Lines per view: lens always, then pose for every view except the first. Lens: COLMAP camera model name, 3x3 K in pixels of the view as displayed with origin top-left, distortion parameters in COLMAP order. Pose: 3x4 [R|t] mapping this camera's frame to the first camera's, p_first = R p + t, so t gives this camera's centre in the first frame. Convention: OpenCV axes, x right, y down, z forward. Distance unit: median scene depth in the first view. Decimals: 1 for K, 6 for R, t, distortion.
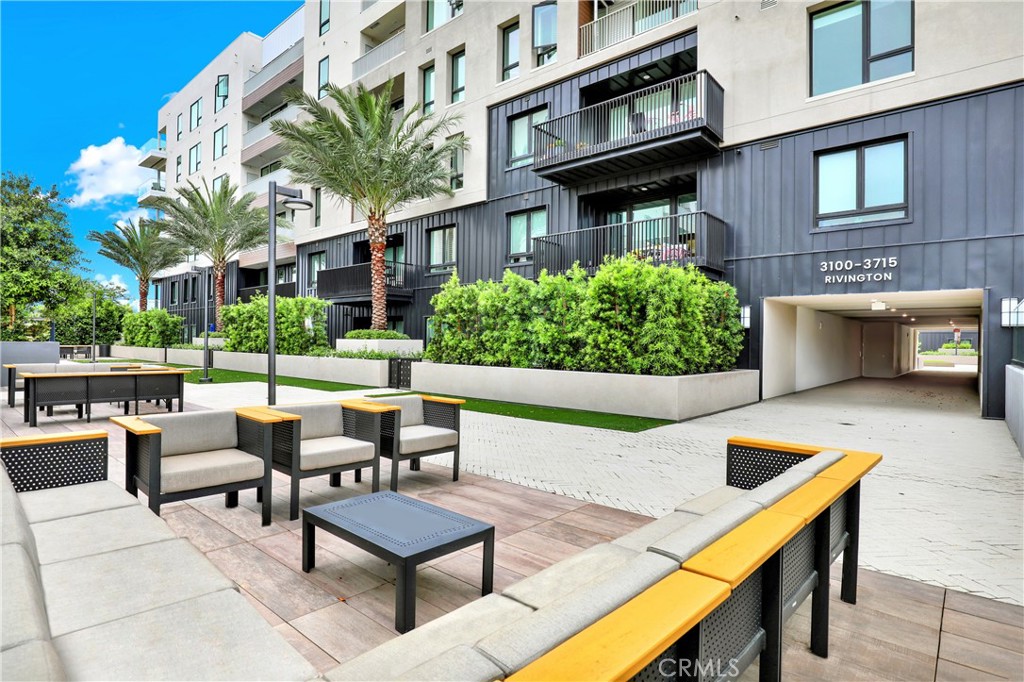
lens RADIAL K [[479.6, 0, 510.2], [0, 479.6, 341.6], [0, 0, 1]] dist [-0.039986, 0.009630]
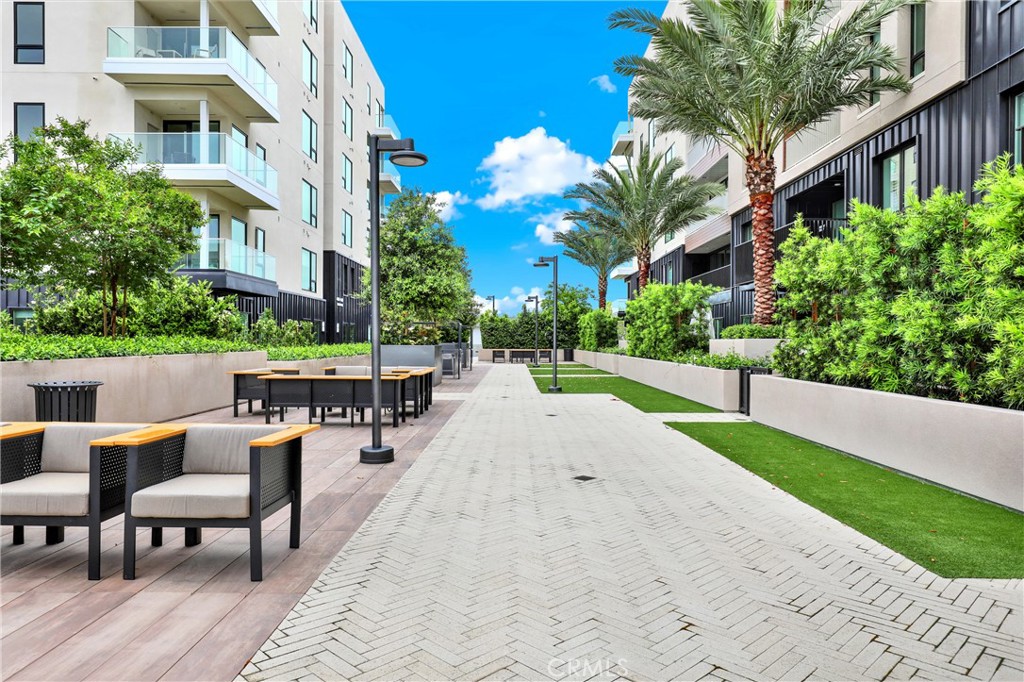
lens RADIAL K [[640.4, 0, 512.0], [0, 640.4, 341.0], [0, 0, 1]] dist [0.009677, -0.000229]
pose [[0.690435, -0.010749, -0.723314, 0.130547], [0.007566, 0.999942, -0.007638, 0.002482], [0.723355, -0.000199, 0.690477, 0.137237]]
